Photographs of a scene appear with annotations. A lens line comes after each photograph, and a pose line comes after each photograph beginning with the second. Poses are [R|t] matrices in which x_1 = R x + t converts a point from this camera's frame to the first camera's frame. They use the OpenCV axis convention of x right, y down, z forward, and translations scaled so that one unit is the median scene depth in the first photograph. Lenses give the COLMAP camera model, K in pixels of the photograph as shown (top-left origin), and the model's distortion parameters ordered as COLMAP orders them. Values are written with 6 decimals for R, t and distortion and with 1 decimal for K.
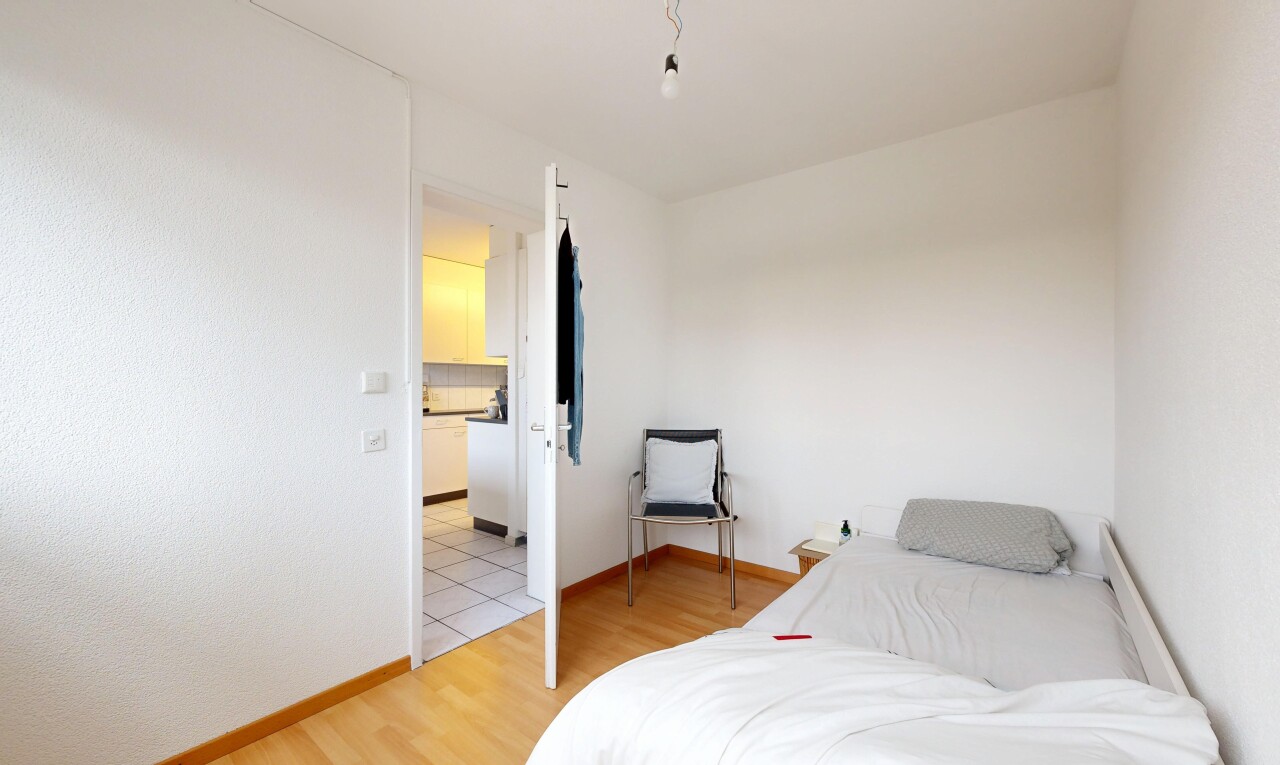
lens RADIAL K [[497.4, 0, 640.0], [0, 497.4, 382.5], [0, 0, 1]] dist [-0.000964, -0.000108]
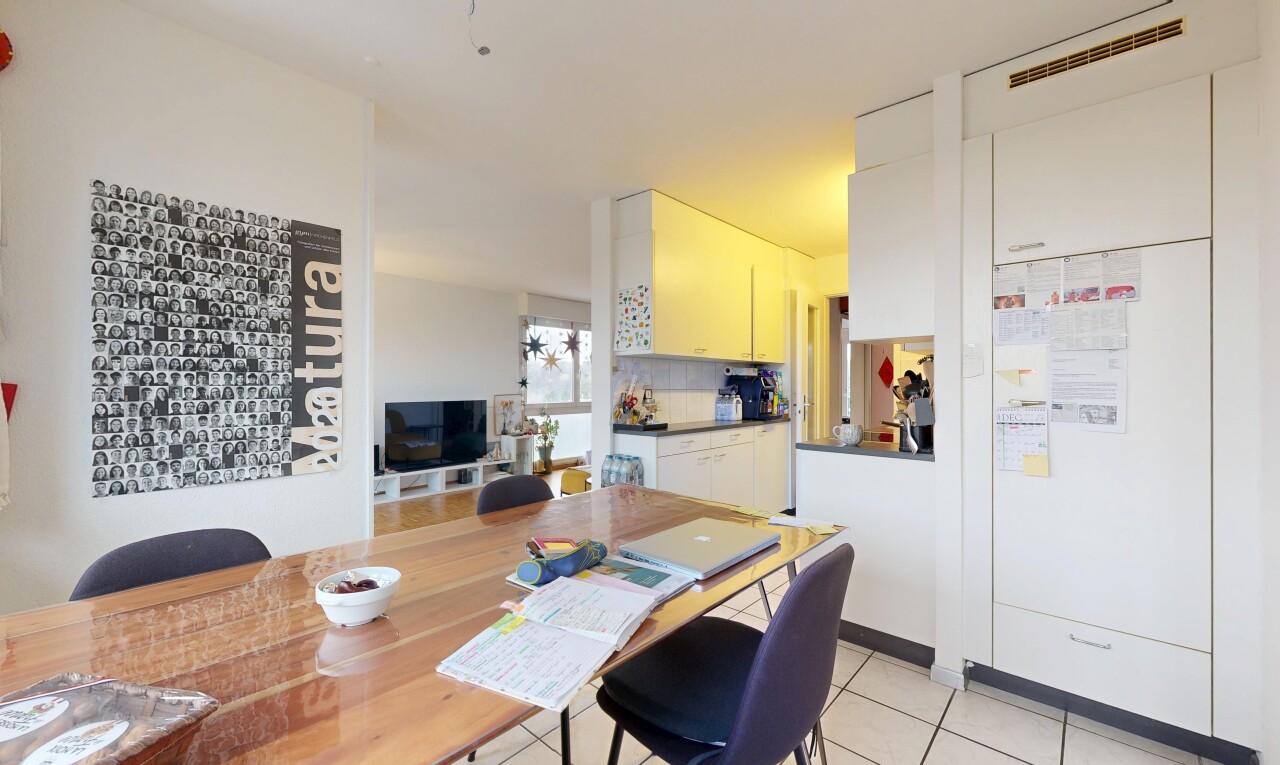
lens RADIAL K [[497.4, 0, 640.0], [0, 497.4, 382.5], [0, 0, 1]] dist [-0.000964, -0.000108]
pose [[0.998146, -0.000665, -0.060865, -0.461845], [0.000439, 0.999993, -0.003718, -0.001100], [0.060867, 0.003685, 0.998139, 0.359426]]
